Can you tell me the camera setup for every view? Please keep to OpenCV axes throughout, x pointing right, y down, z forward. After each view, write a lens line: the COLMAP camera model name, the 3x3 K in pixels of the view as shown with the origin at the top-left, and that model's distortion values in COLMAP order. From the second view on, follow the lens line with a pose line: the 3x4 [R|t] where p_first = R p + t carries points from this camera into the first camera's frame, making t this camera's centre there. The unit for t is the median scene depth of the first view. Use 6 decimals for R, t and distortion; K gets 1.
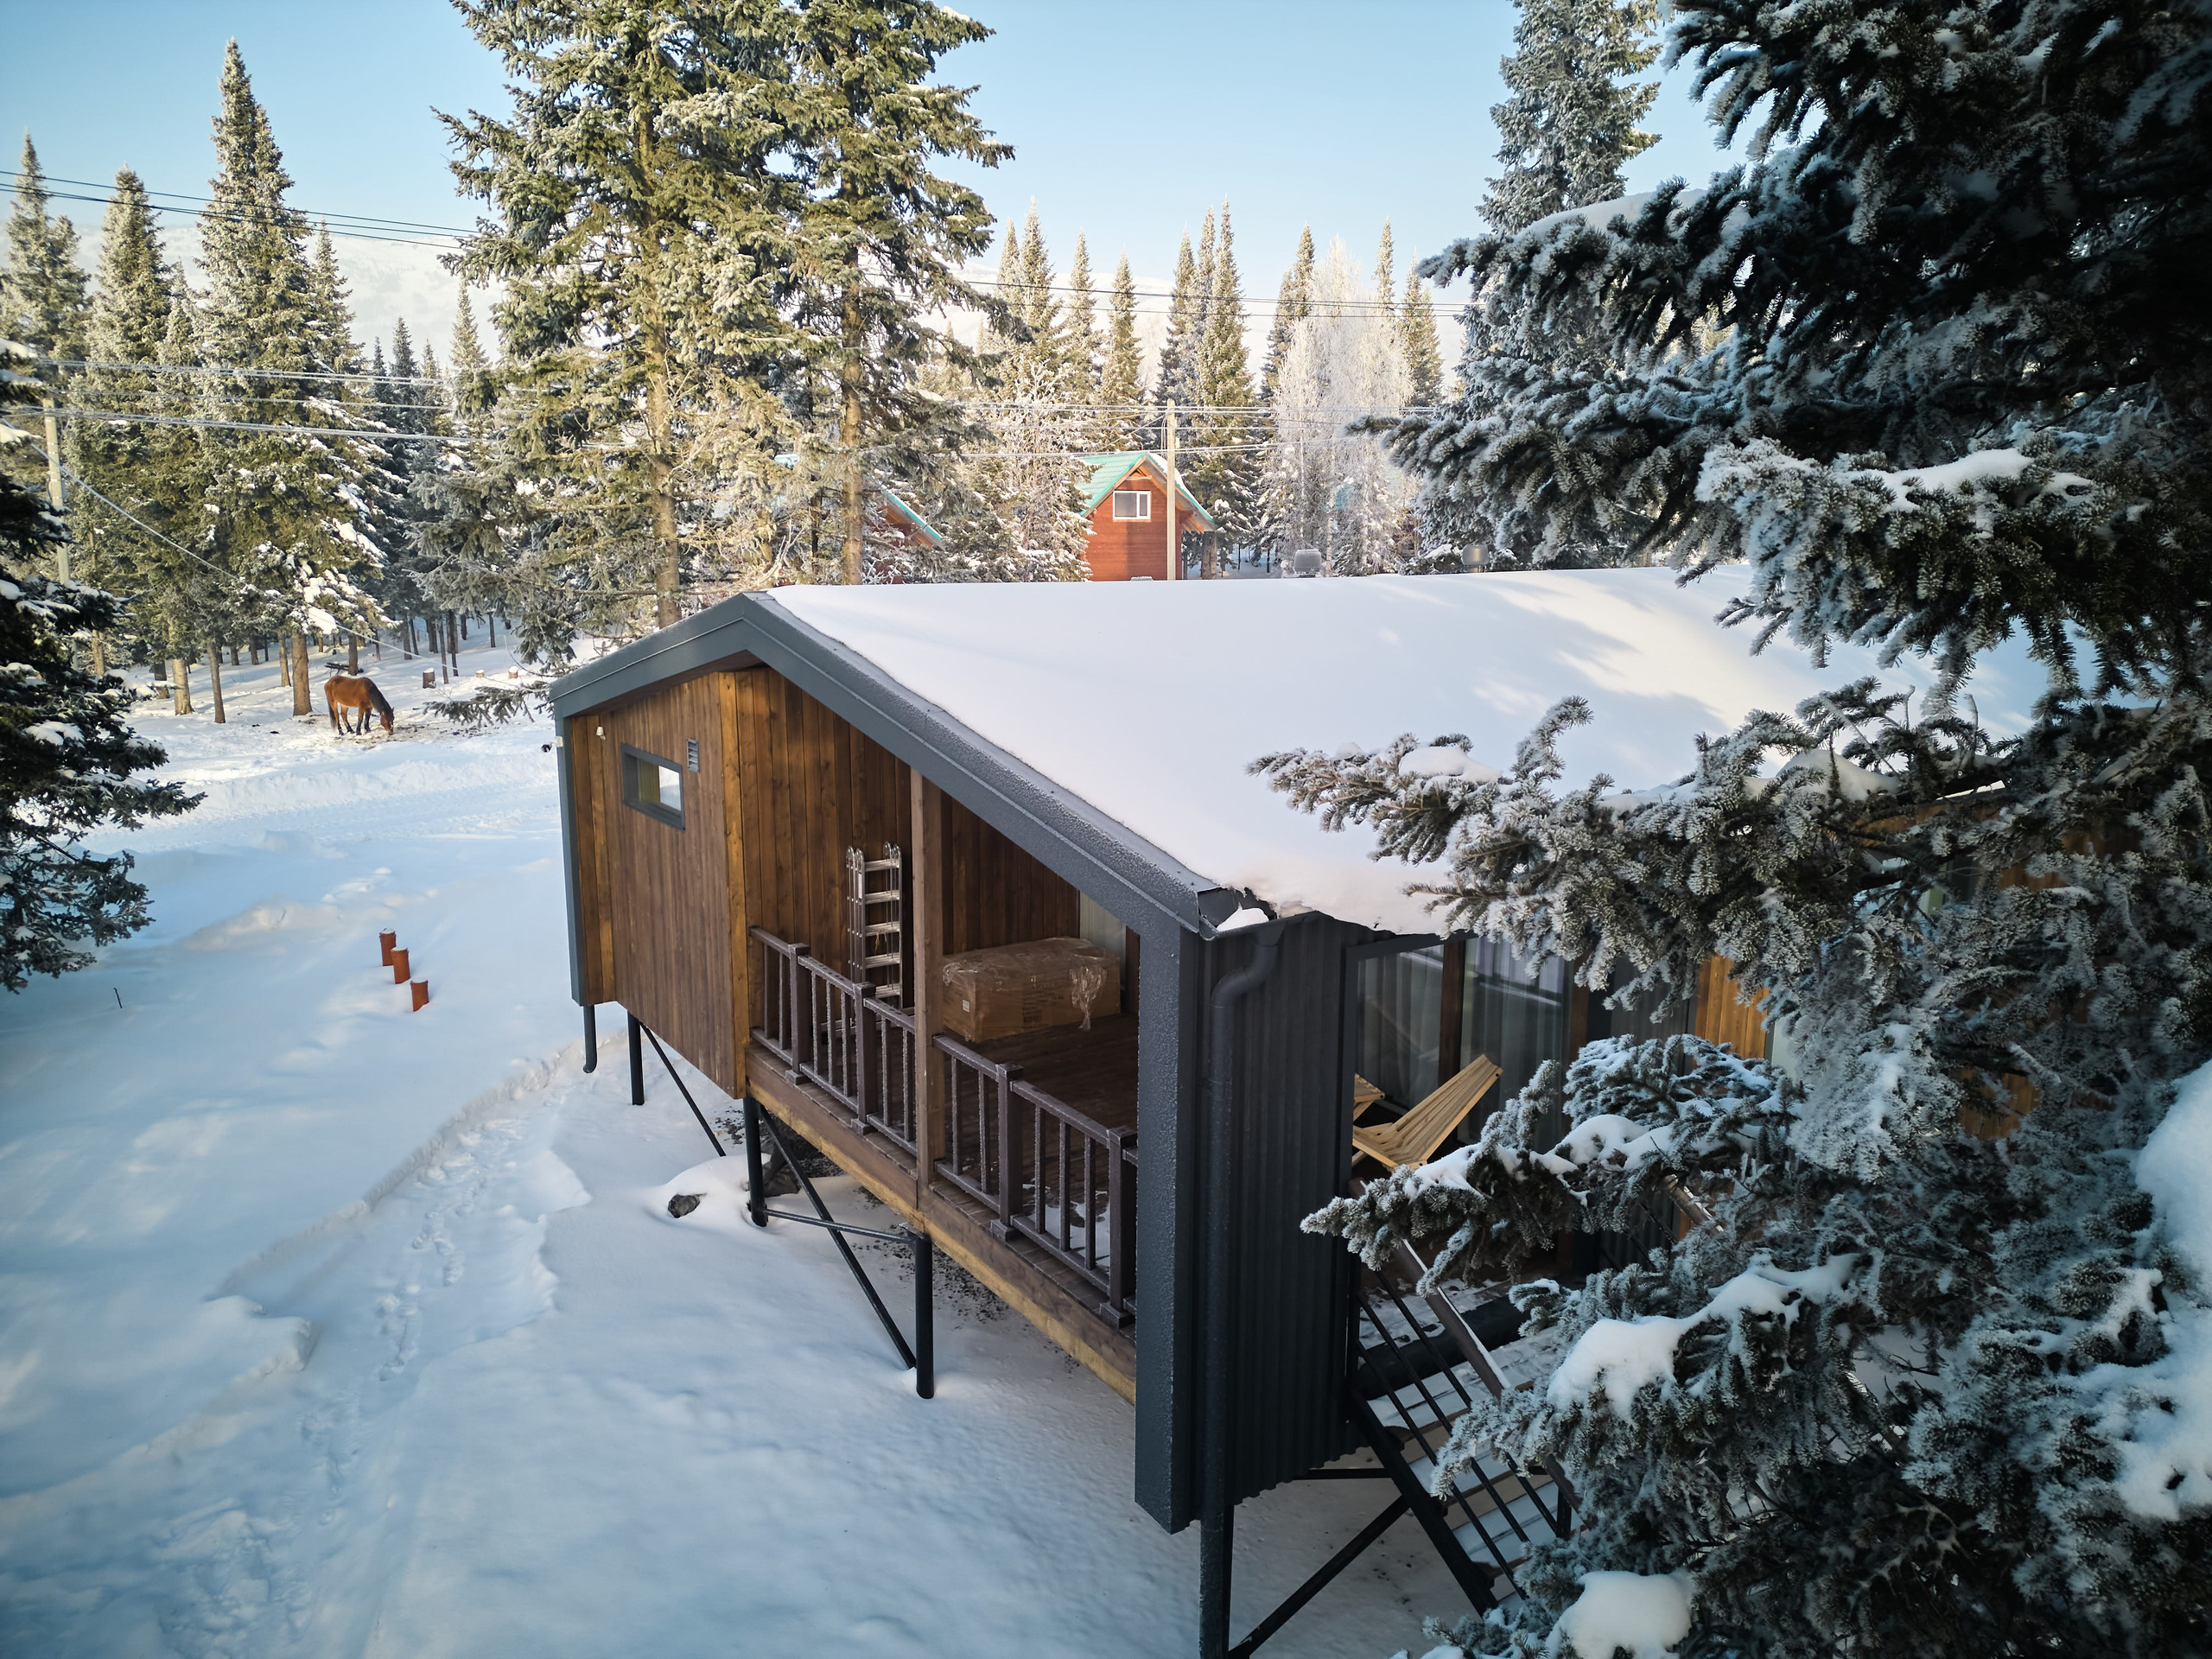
lens RADIAL K [[1534.2, 0, 1116.3], [0, 1534.2, 820.2], [0, 0, 1]] dist [0.083140, -0.070409]
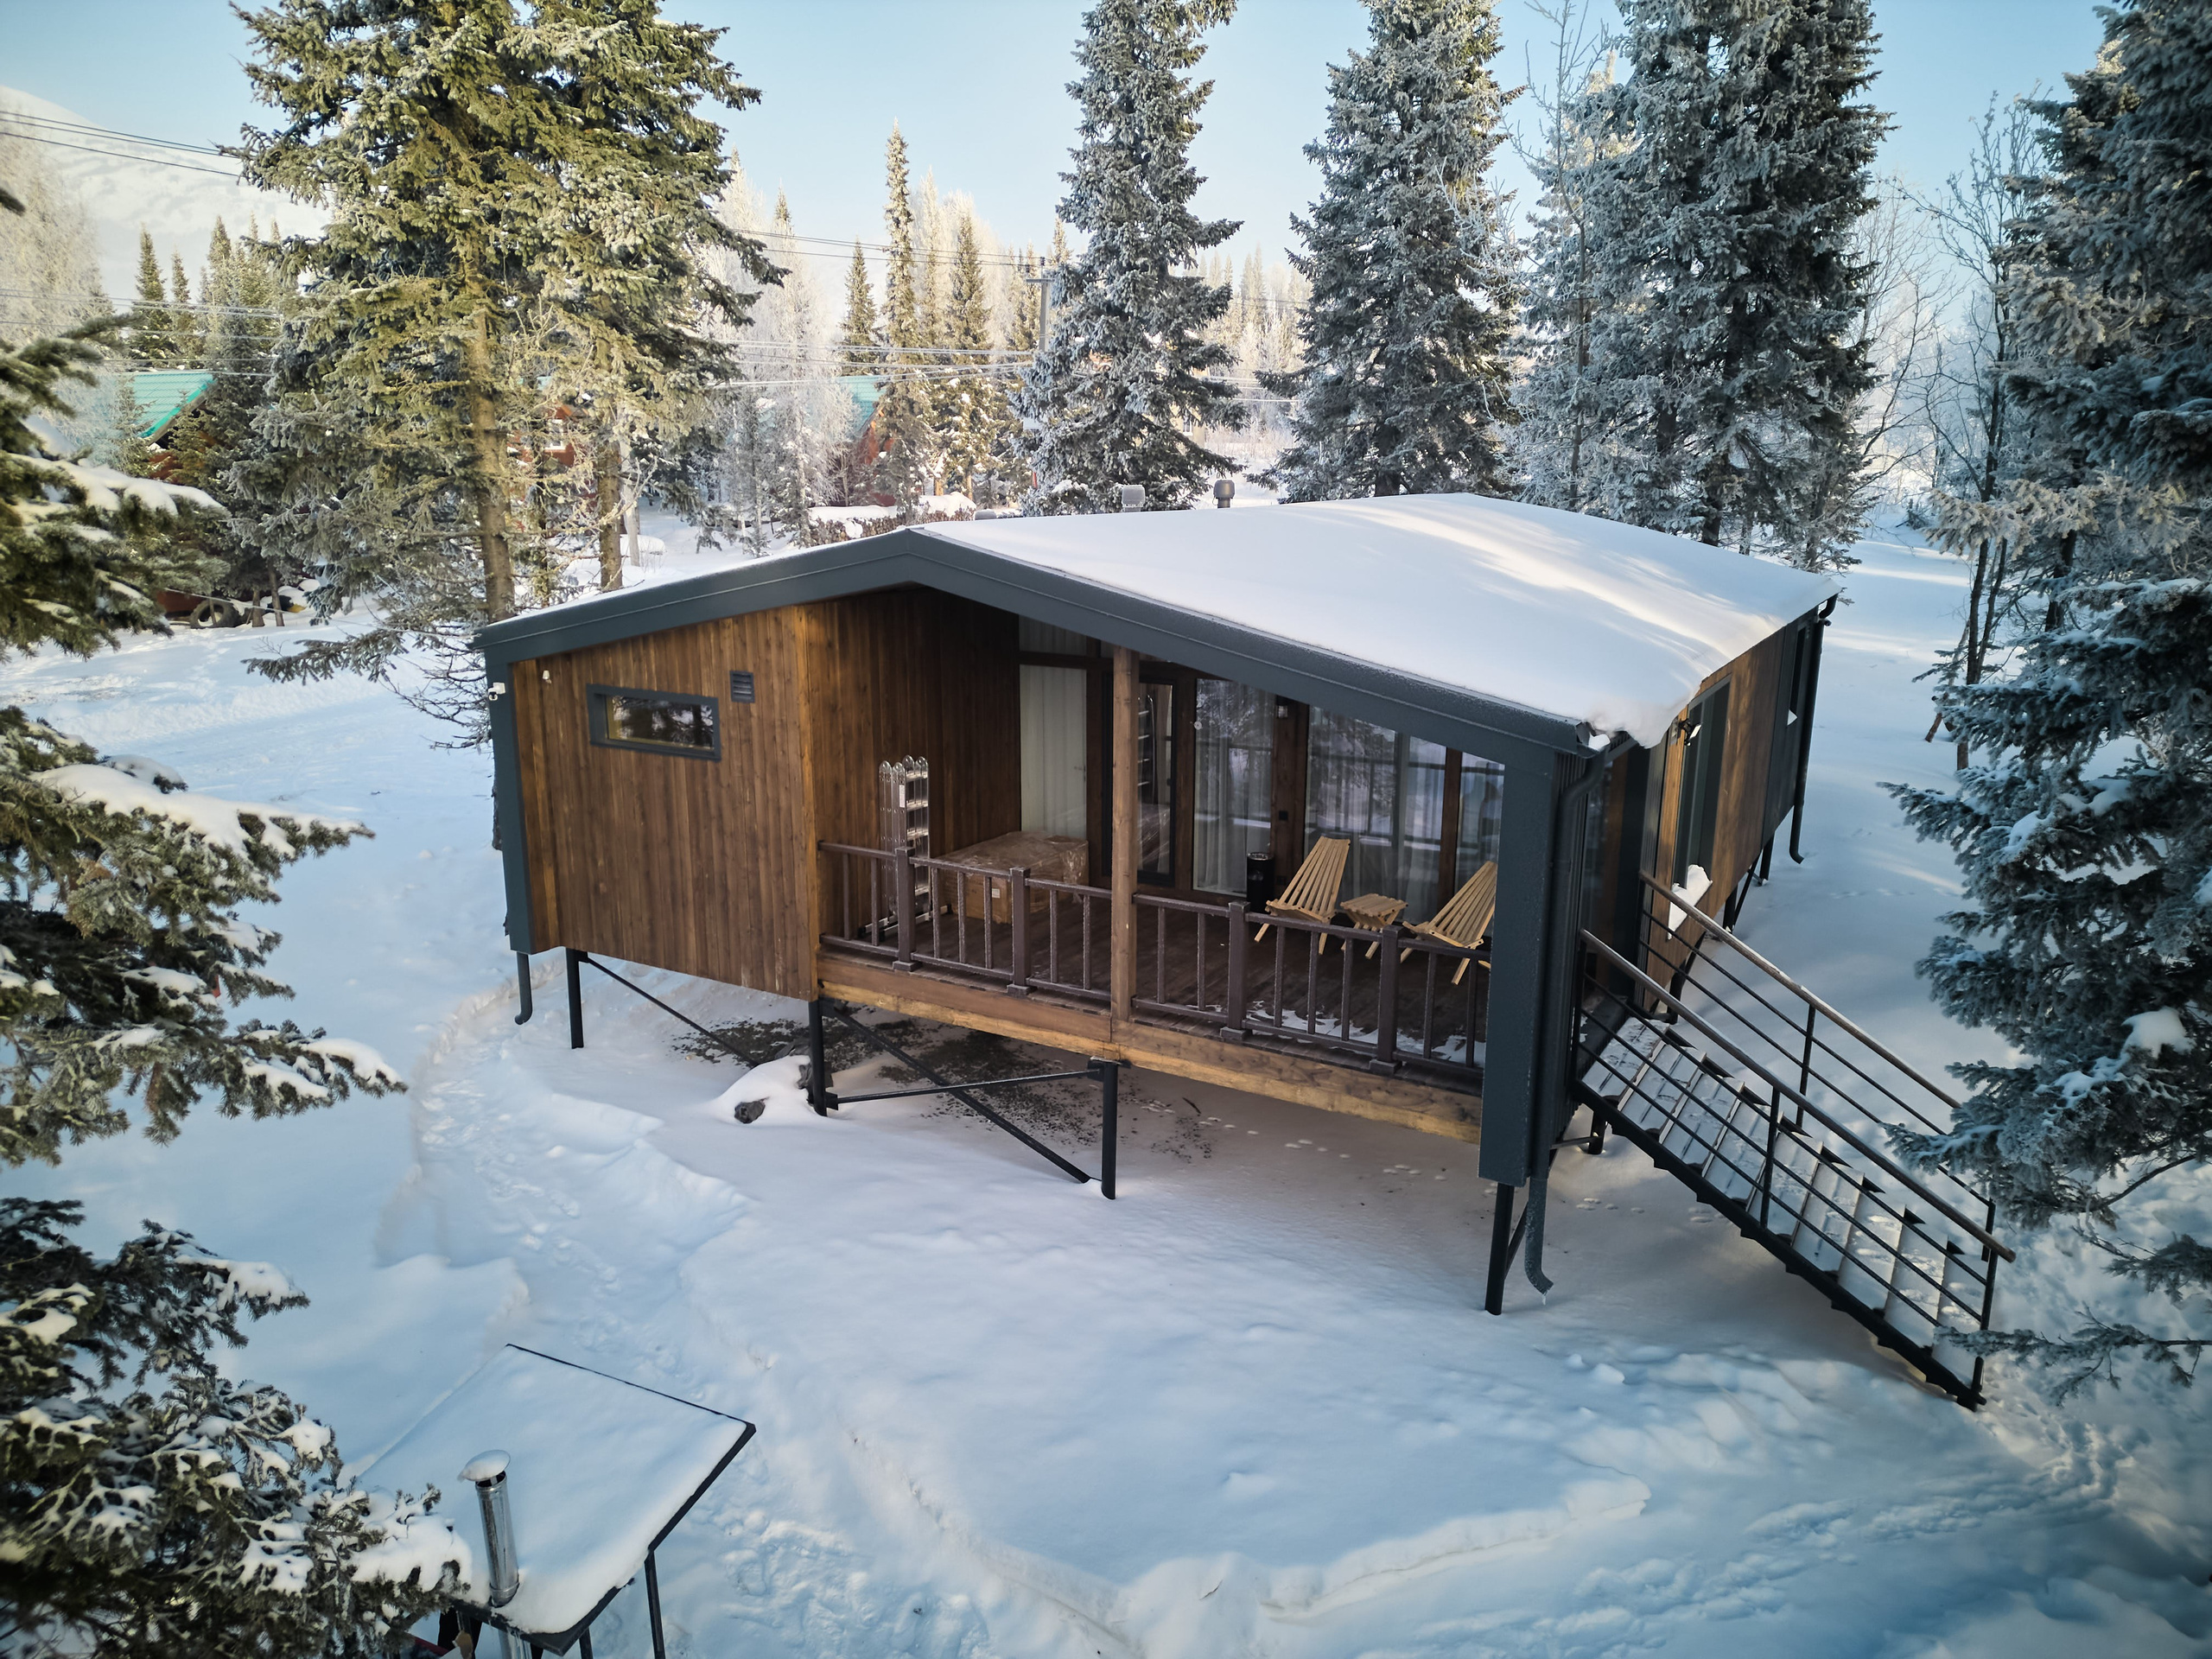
lens RADIAL K [[1534.2, 0, 1107.5], [0, 1534.2, 821.2], [0, 0, 1]] dist [0.083140, -0.070409]
pose [[0.905292, -0.100609, 0.412704, -0.330632], [0.082983, 0.994715, 0.060464, 0.004261], [-0.416606, -0.020490, 0.908856, -0.044367]]
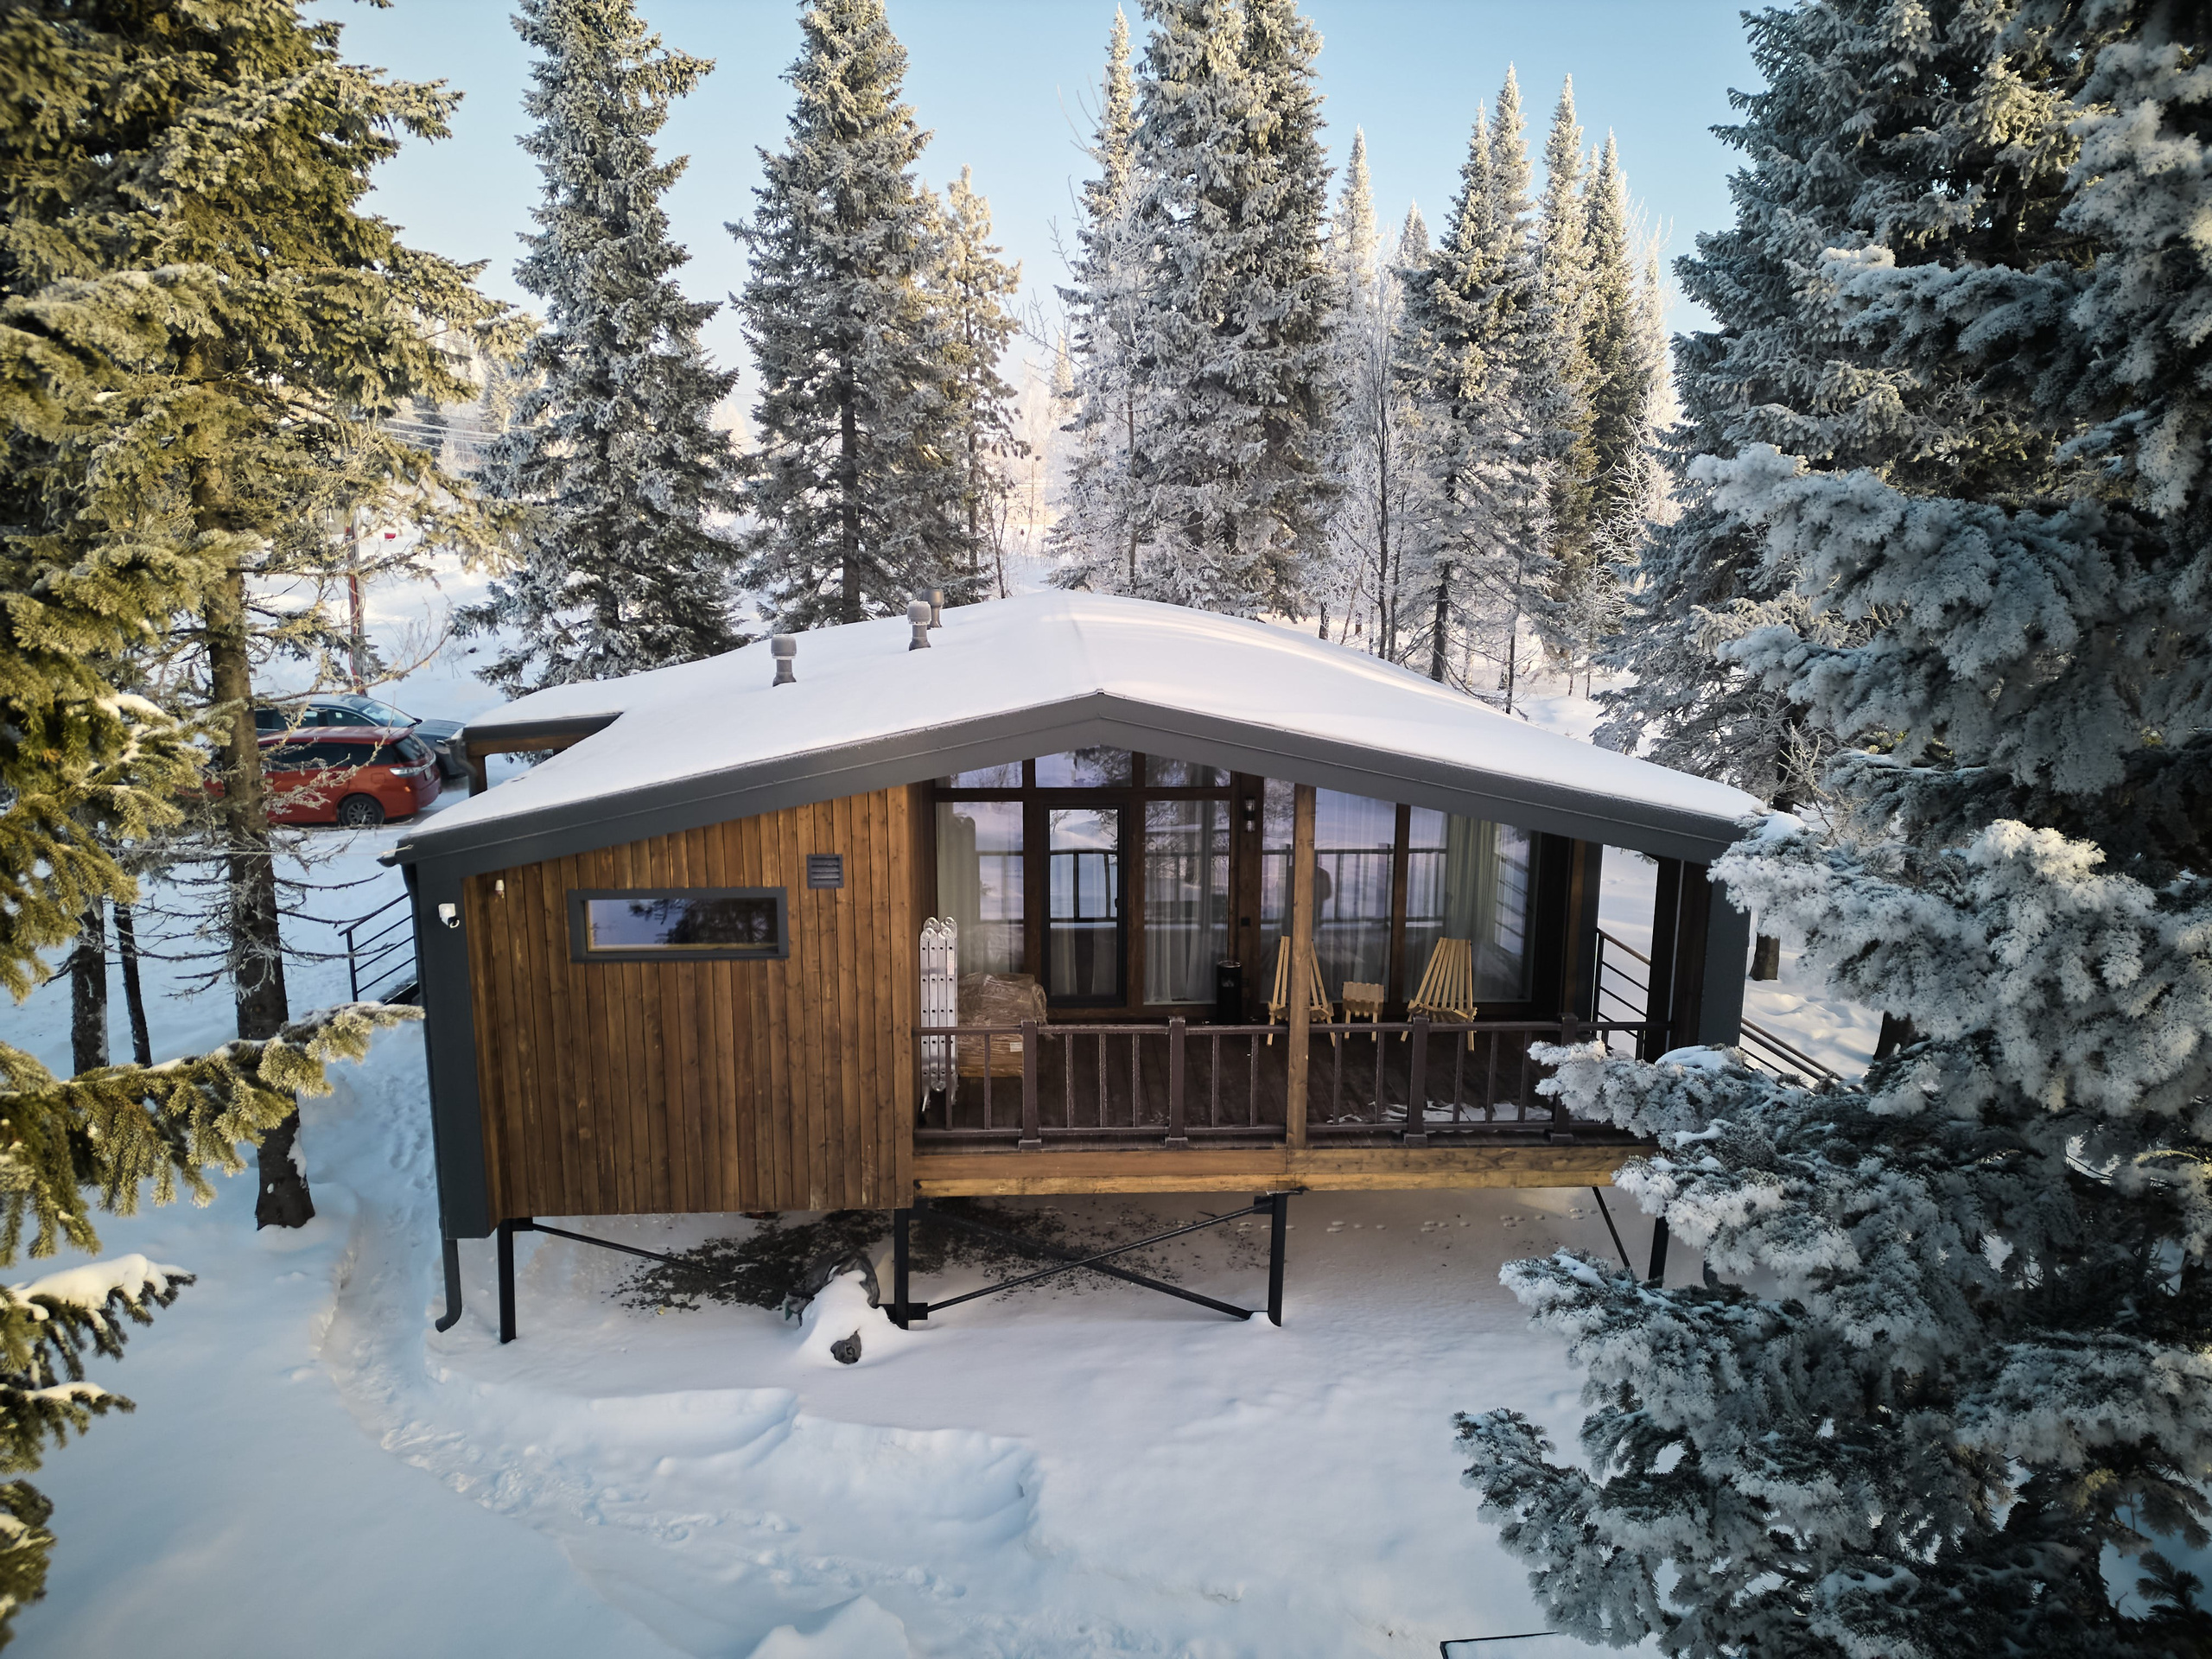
lens RADIAL K [[1534.2, 0, 1108.9], [0, 1534.2, 822.4], [0, 0, 1]] dist [0.083140, -0.070409]
pose [[0.524802, -0.177497, 0.832513, -0.639698], [0.161701, 0.980998, 0.107221, -0.096112], [-0.835725, 0.078349, 0.543531, 0.233768]]
